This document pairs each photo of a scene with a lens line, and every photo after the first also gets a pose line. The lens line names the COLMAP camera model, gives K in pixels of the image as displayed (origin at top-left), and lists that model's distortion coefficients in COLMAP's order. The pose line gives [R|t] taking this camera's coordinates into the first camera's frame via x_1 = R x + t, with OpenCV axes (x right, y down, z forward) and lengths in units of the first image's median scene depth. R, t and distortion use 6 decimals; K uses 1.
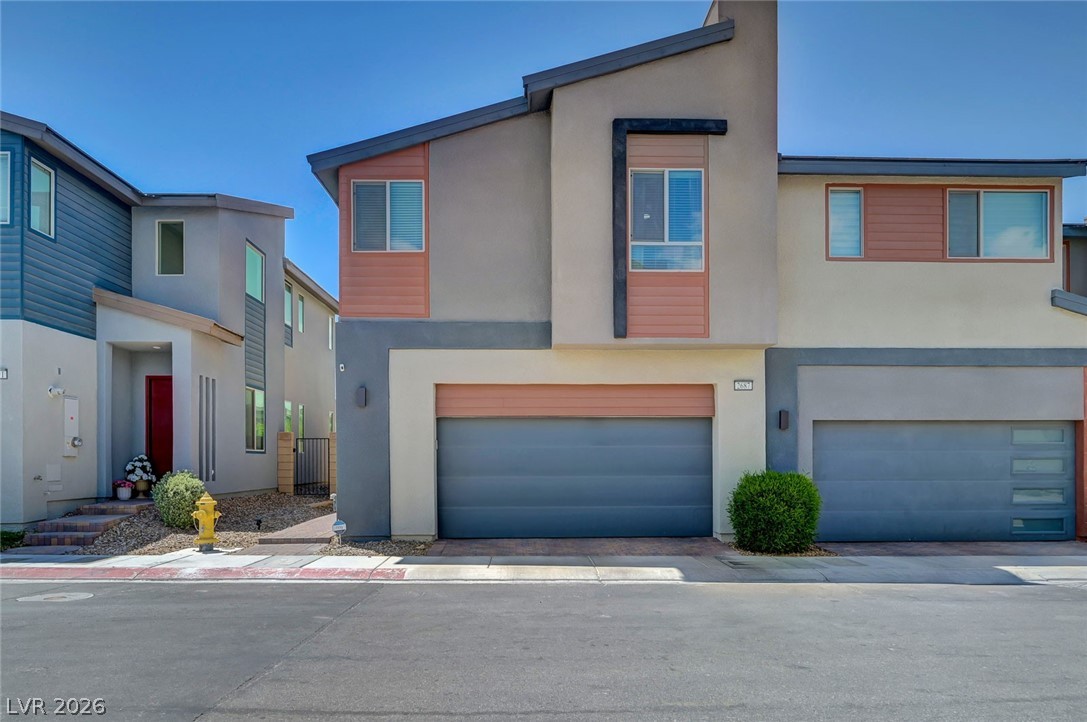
lens RADIAL K [[701.2, 0, 545.3], [0, 701.2, 366.9], [0, 0, 1]] dist [-0.005164, -0.000014]
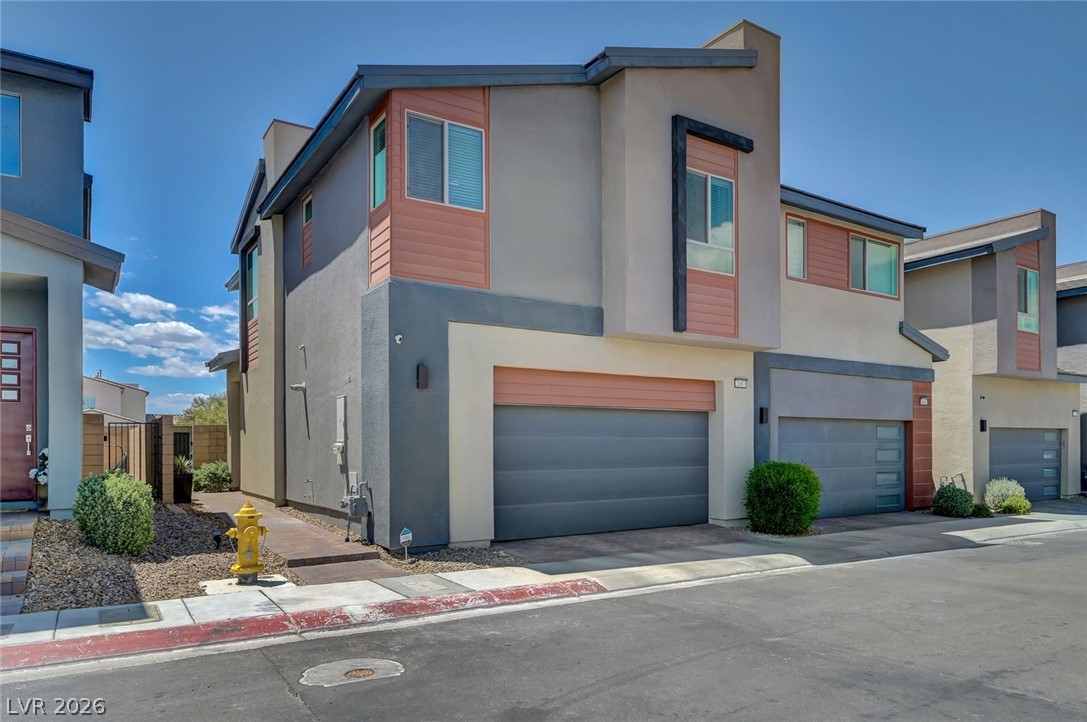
lens RADIAL K [[701.2, 0, 544.5], [0, 701.2, 356.7], [0, 0, 1]] dist [-0.005164, -0.000014]
pose [[0.856433, 0.065234, 0.512119, -0.547328], [-0.067962, 0.997598, -0.013418, 0.020261], [-0.511765, -0.023313, 0.858809, 0.216025]]
